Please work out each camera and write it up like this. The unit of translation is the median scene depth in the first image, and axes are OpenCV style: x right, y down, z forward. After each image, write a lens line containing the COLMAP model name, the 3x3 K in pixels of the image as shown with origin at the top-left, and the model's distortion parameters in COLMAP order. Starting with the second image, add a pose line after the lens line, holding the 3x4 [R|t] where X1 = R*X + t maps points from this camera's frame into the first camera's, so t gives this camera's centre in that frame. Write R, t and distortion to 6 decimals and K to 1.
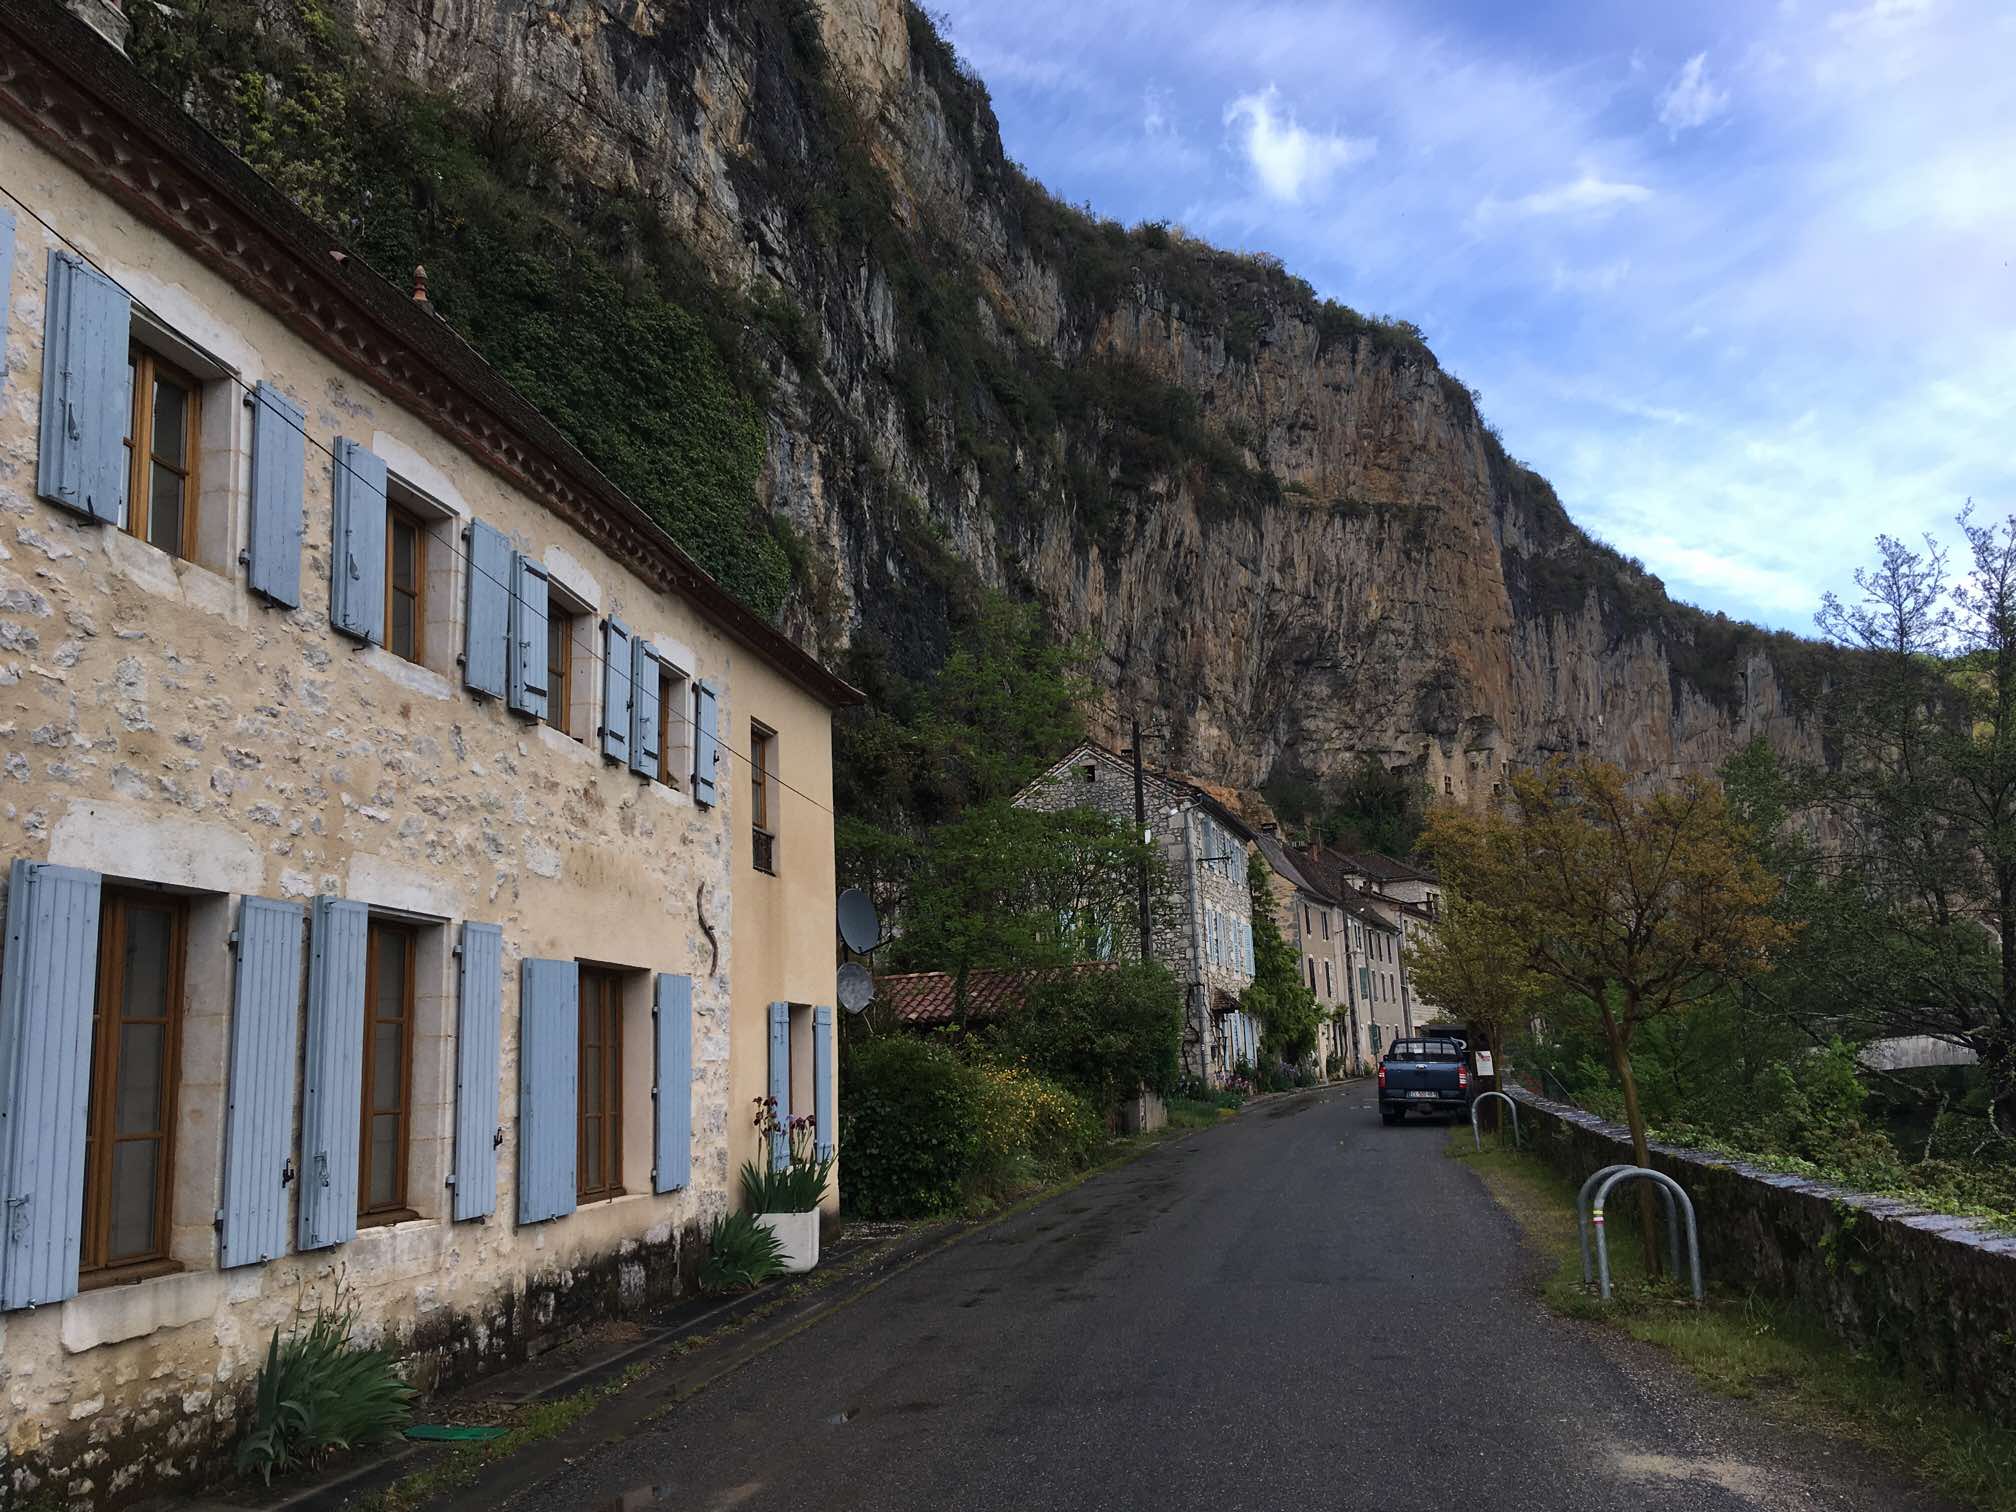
lens RADIAL K [[1403.5, 0, 1089.5], [0, 1403.5, 816.2], [0, 0, 1]] dist [0.064482, -0.050396]
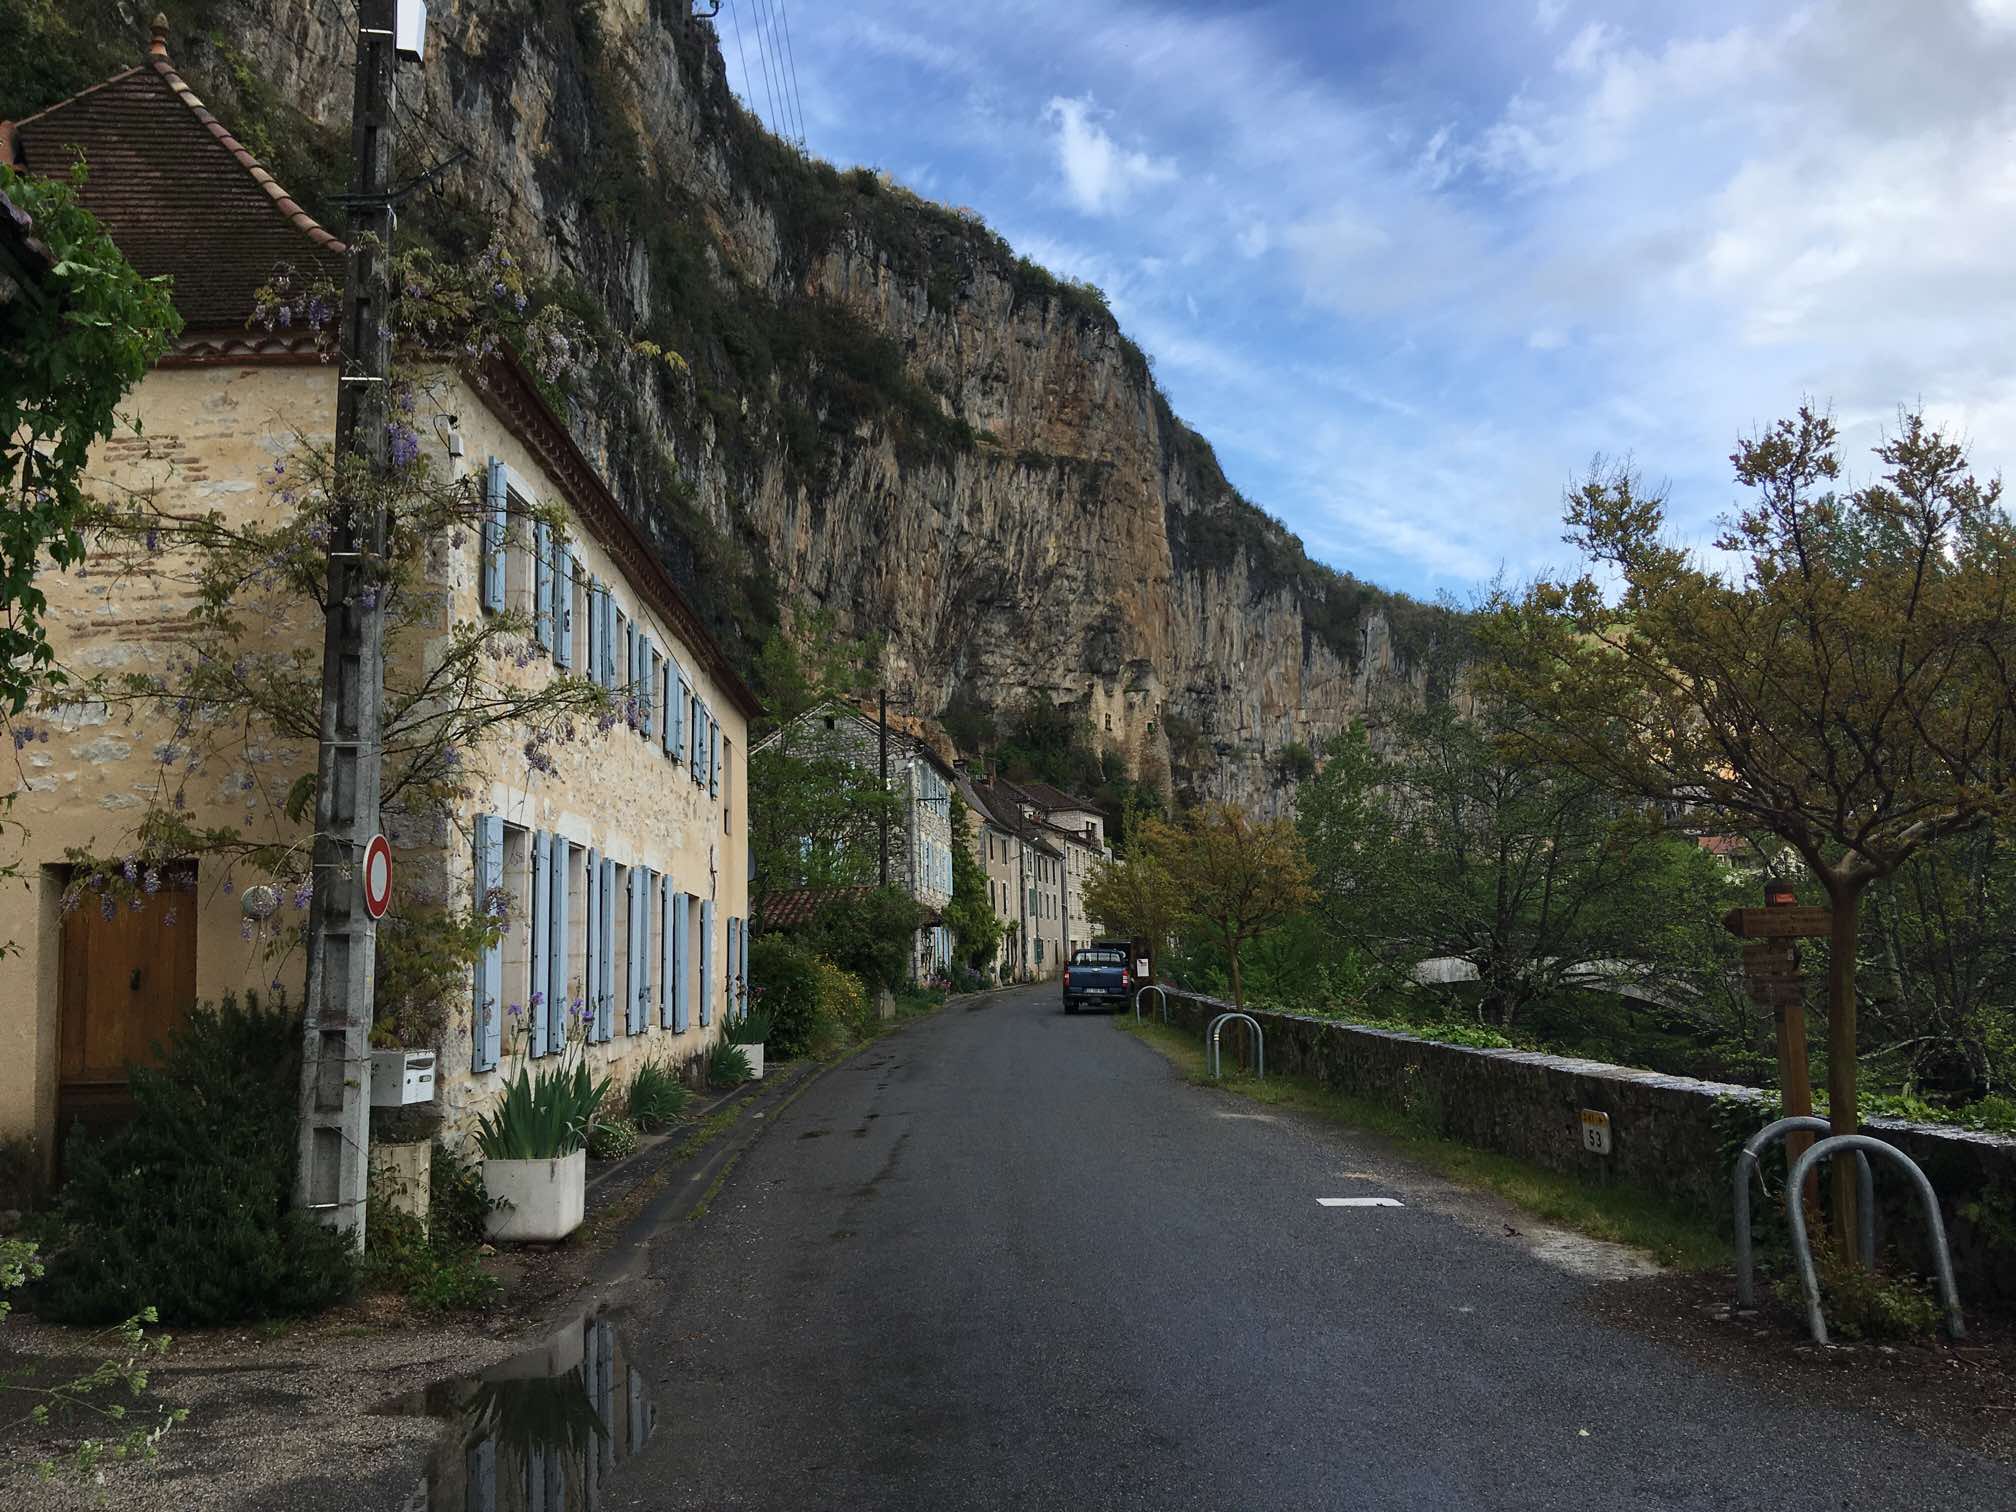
lens RADIAL K [[1403.5, 0, 1089.5], [0, 1403.5, 816.2], [0, 0, 1]] dist [0.064482, -0.050396]
pose [[0.969385, 0.040122, 0.242245, -0.034503], [-0.054936, 0.996990, 0.054710, -0.013830], [-0.239321, -0.066343, 0.968671, -0.095937]]
